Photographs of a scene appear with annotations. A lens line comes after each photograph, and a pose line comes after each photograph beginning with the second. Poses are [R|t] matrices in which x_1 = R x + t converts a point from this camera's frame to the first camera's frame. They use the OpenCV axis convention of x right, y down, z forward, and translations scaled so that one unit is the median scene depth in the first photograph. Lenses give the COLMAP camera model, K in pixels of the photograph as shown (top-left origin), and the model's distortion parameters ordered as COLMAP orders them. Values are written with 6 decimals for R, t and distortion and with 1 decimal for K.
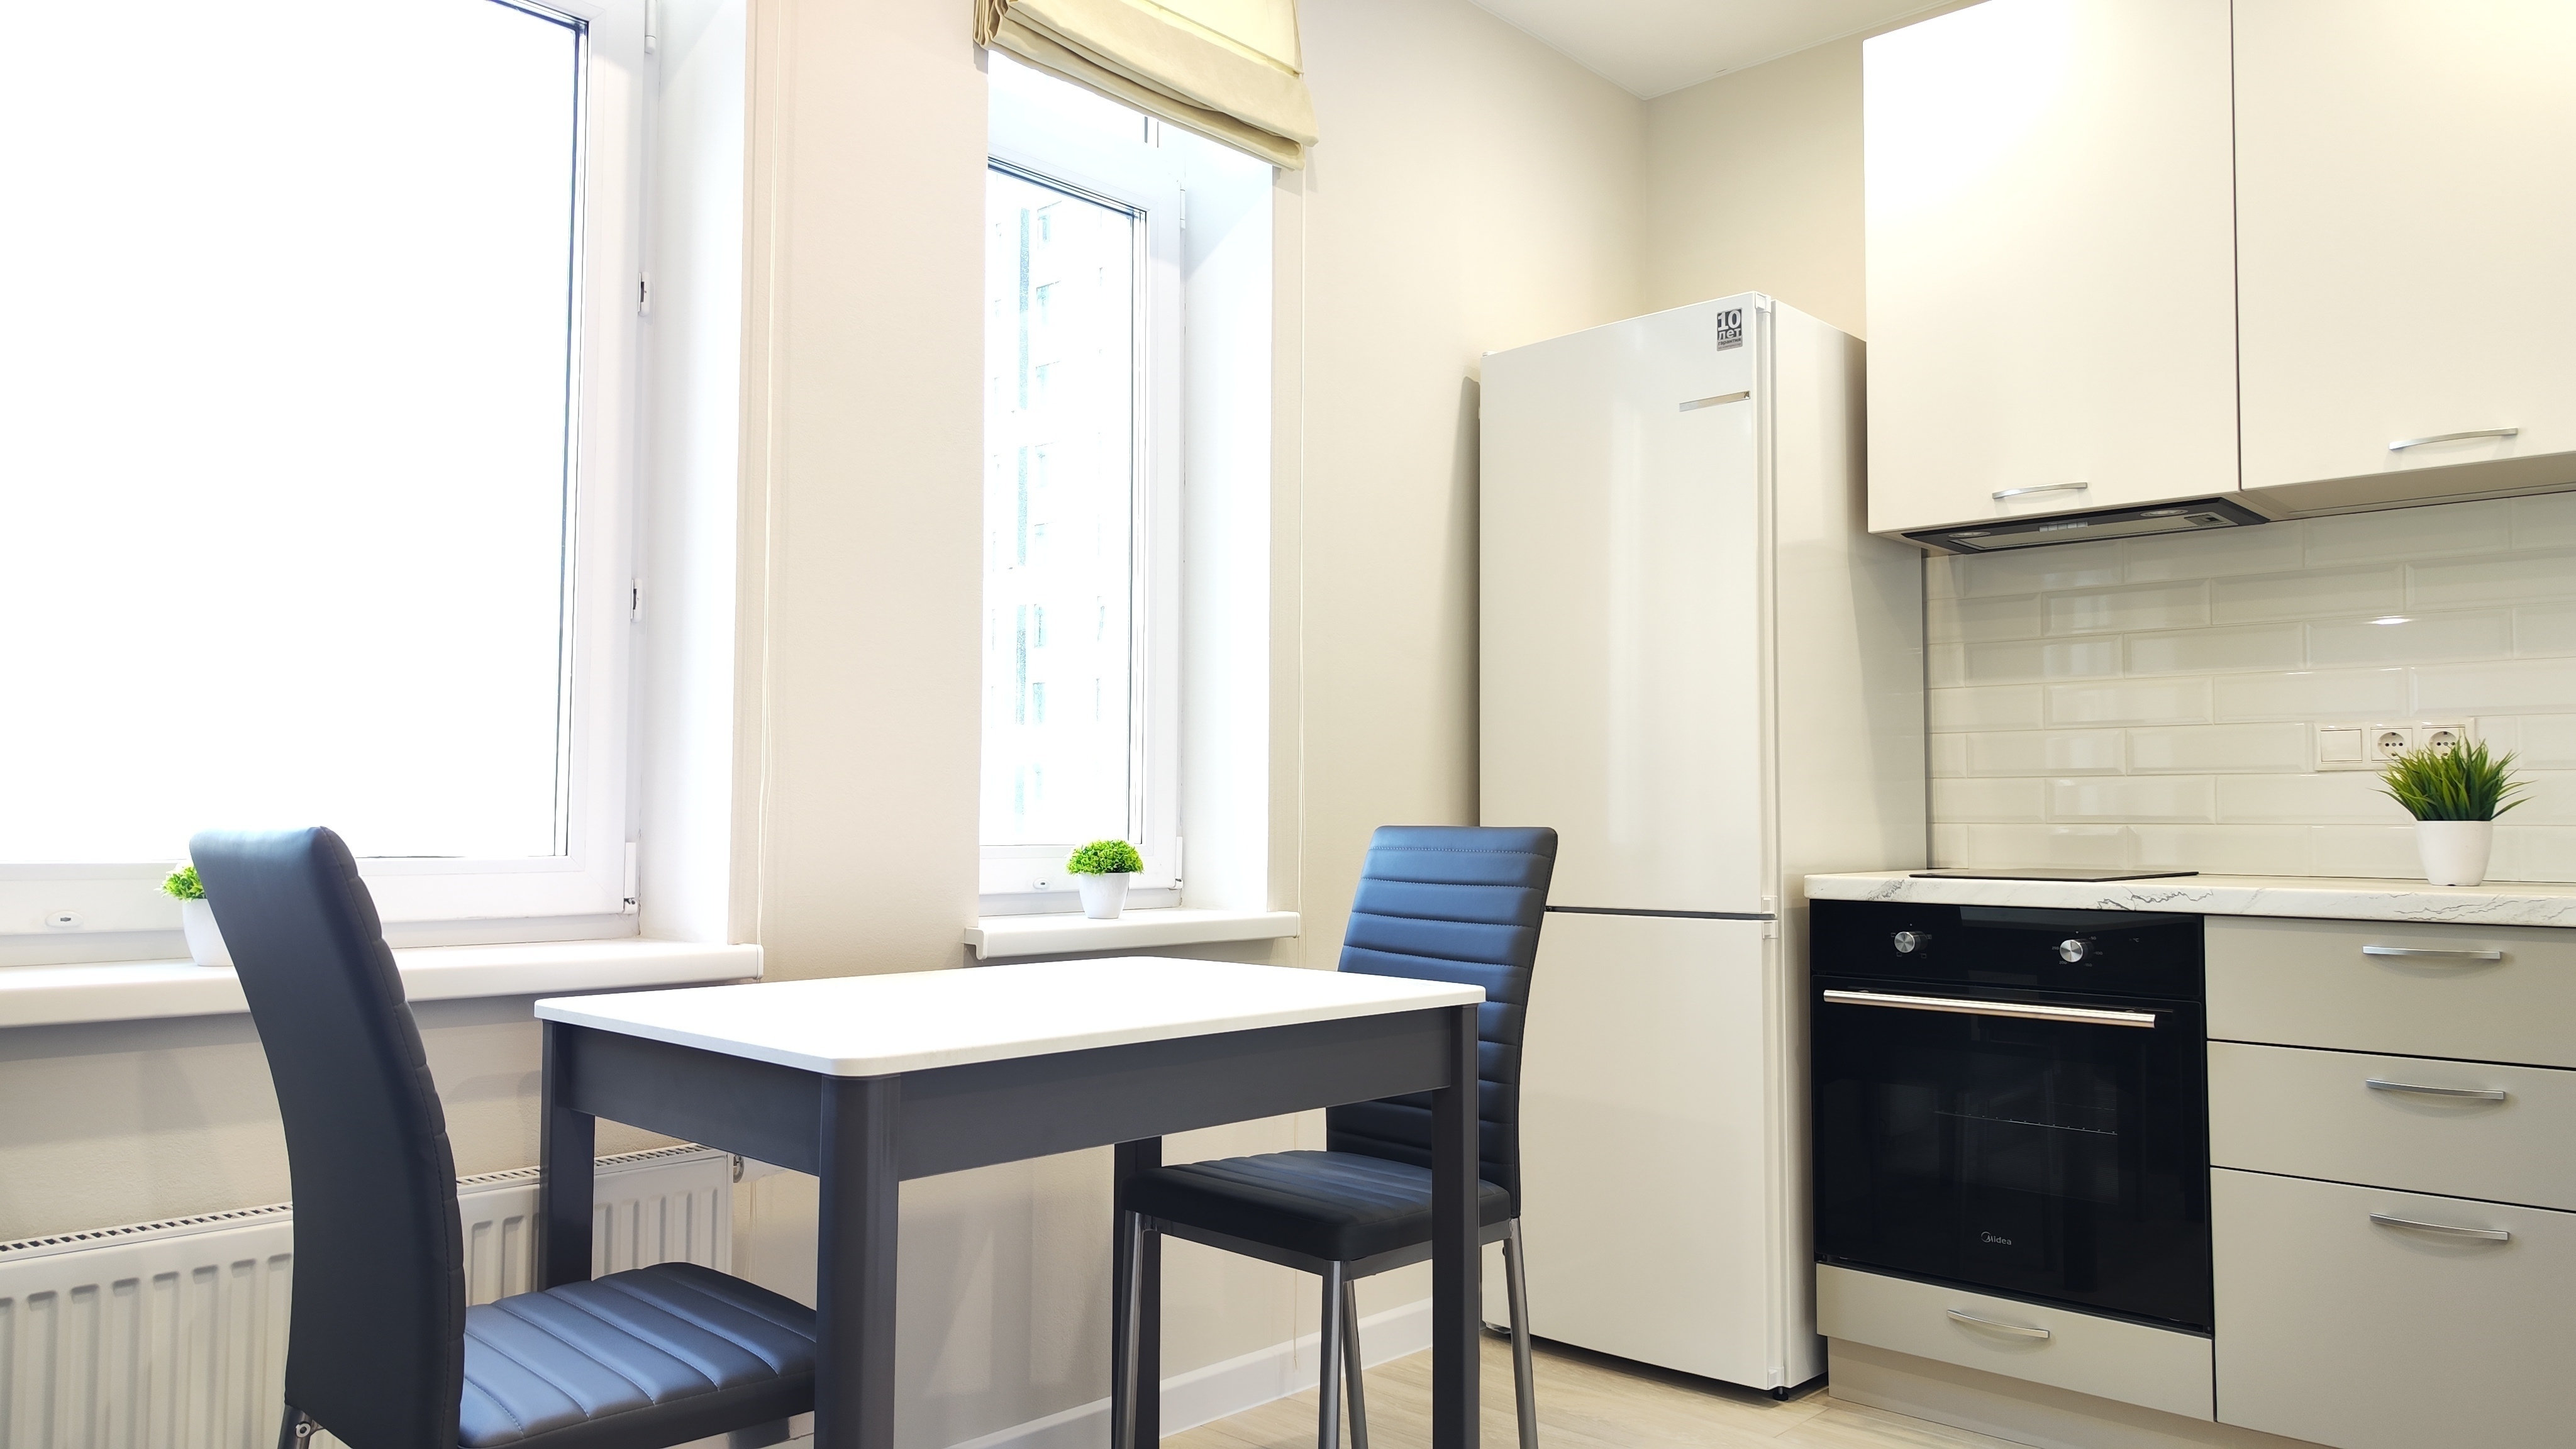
lens RADIAL K [[1757.7, 0, 1277.6], [0, 1757.7, 746.5], [0, 0, 1]] dist [0.040656, -0.035892]
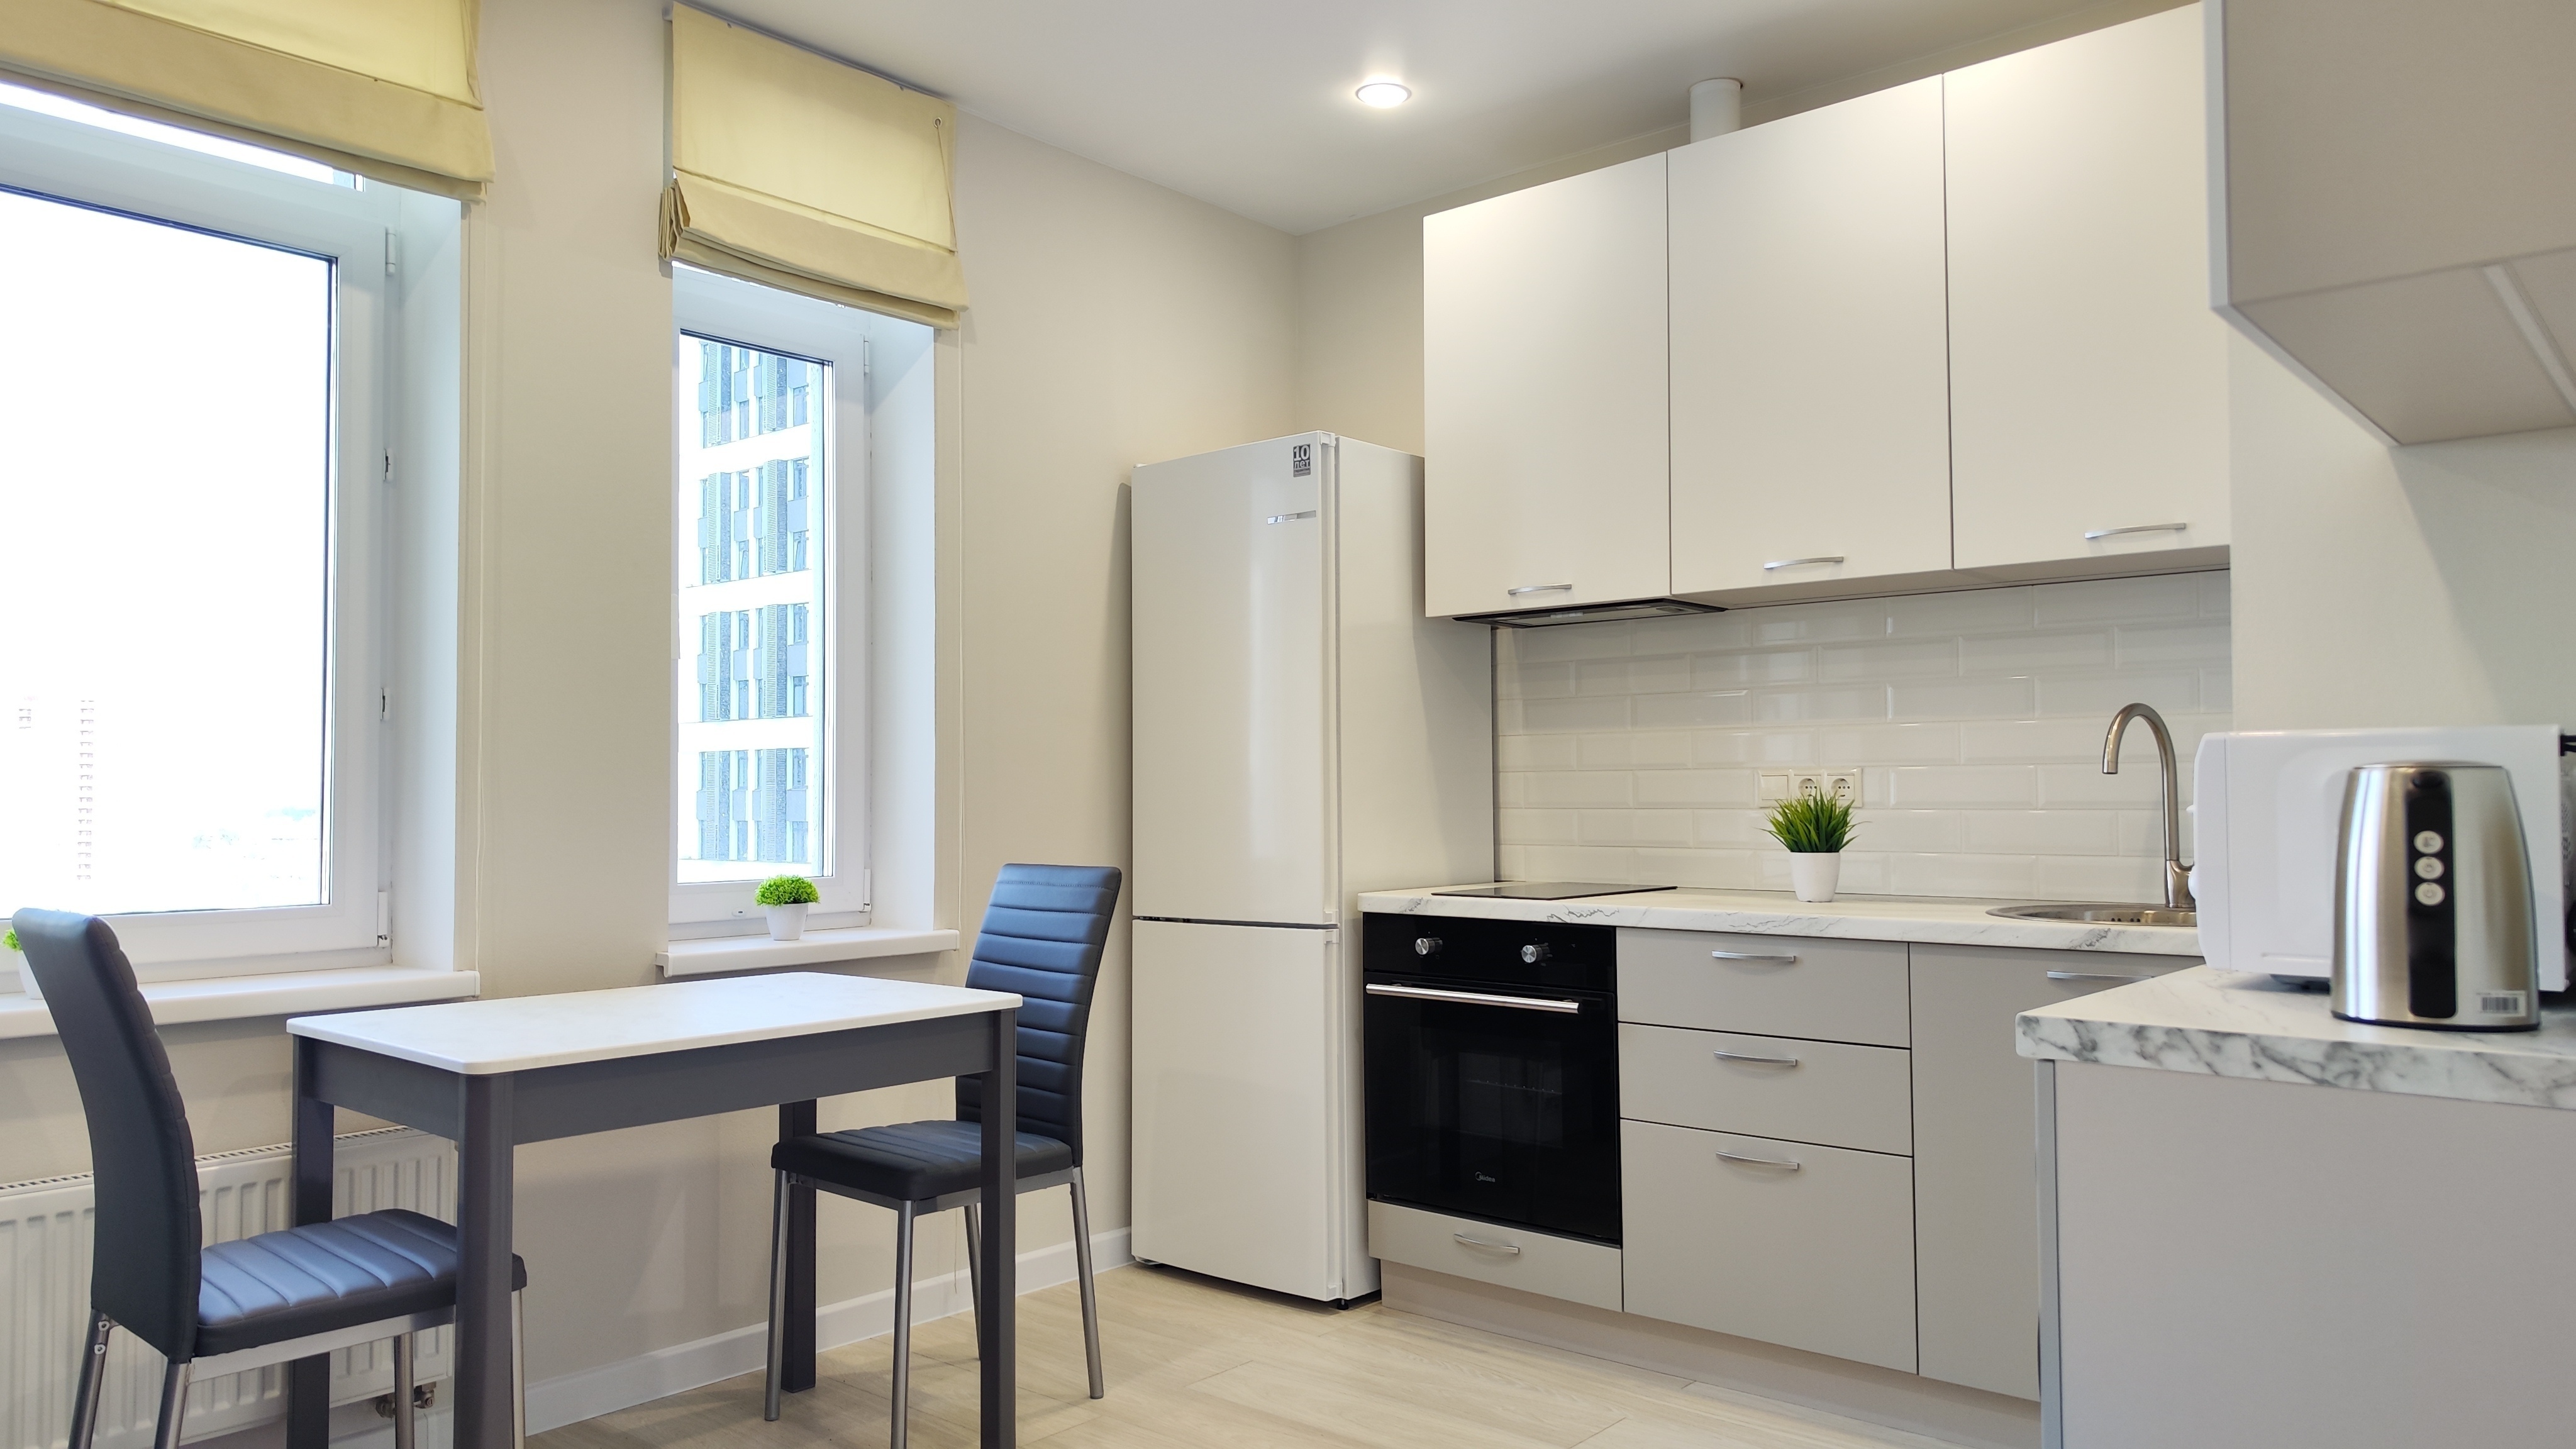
lens RADIAL K [[1757.7, 0, 1267.2], [0, 1757.7, 743.1], [0, 0, 1]] dist [0.040656, -0.035892]
pose [[0.999278, -0.009665, 0.036736, 0.213683], [0.009212, 0.999880, 0.012473, -0.059018], [-0.036852, -0.012125, 0.999247, -0.289208]]
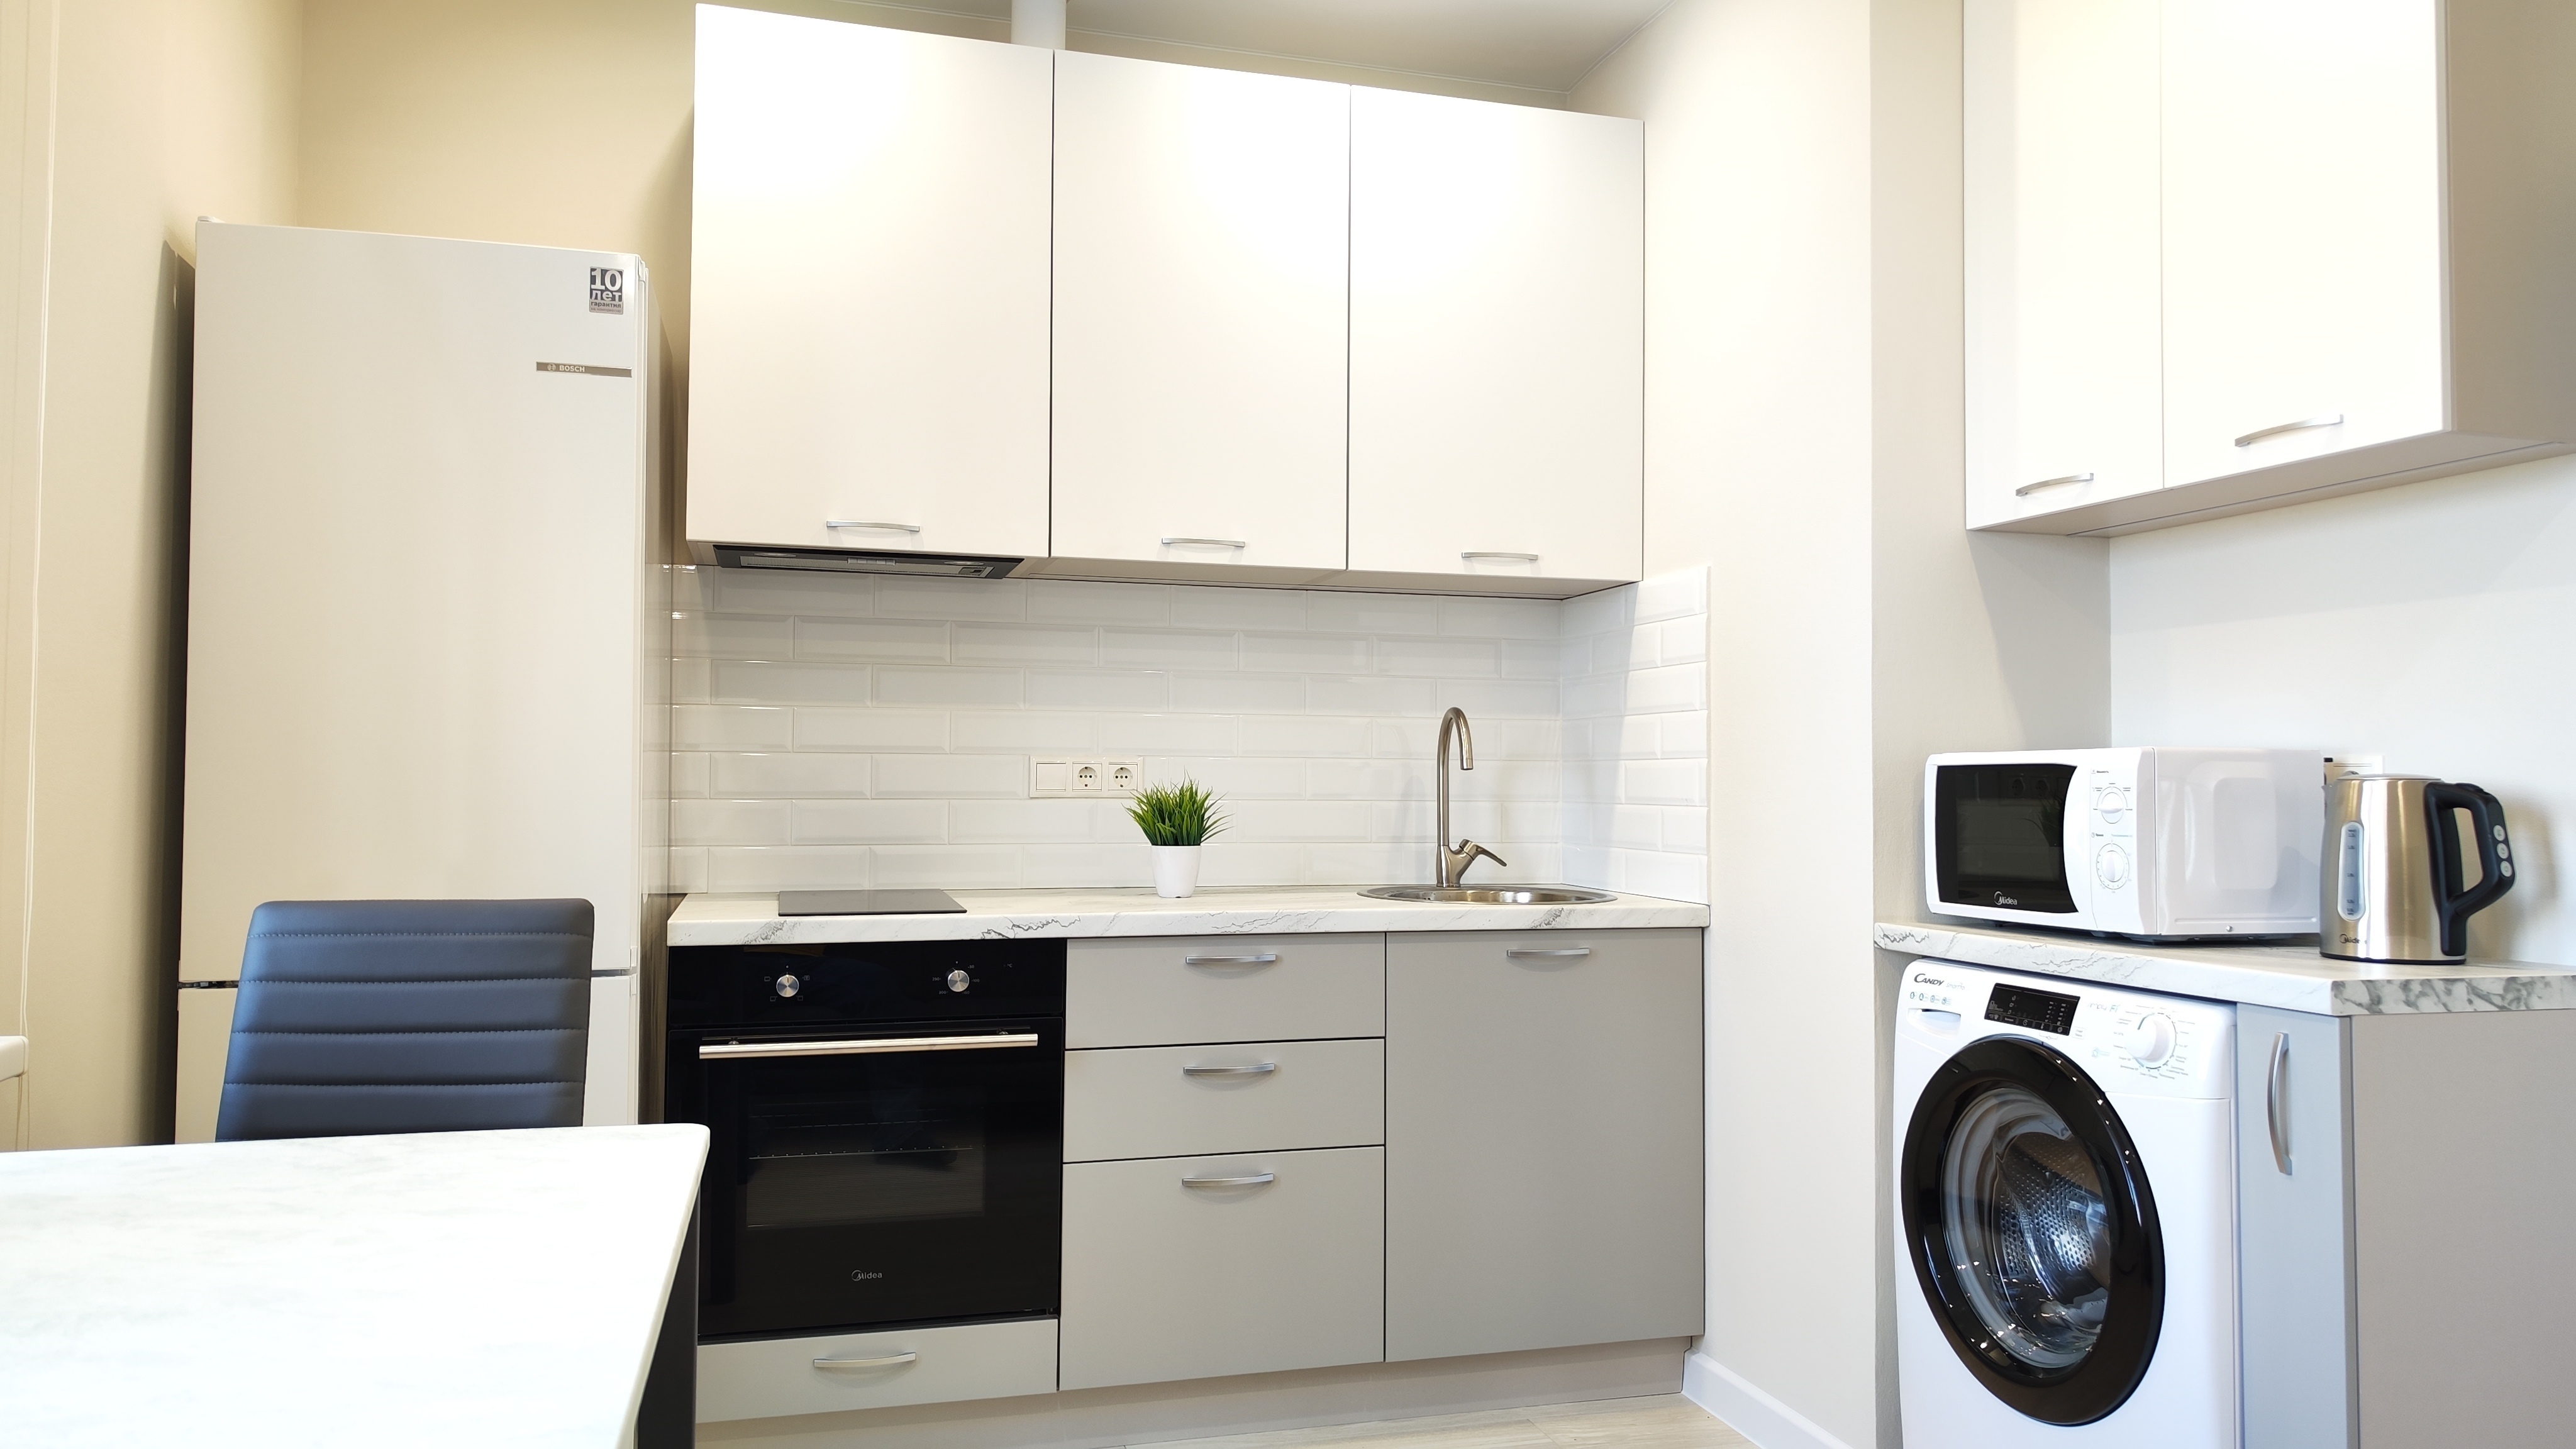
lens RADIAL K [[1757.7, 0, 1295.5], [0, 1757.7, 707.4], [0, 0, 1]] dist [0.040656, -0.035892]
pose [[0.498347, 0.033851, 0.866317, -0.369929], [-0.042462, 0.998991, -0.014609, -0.040723], [-0.865937, -0.029505, 0.499281, 0.317226]]
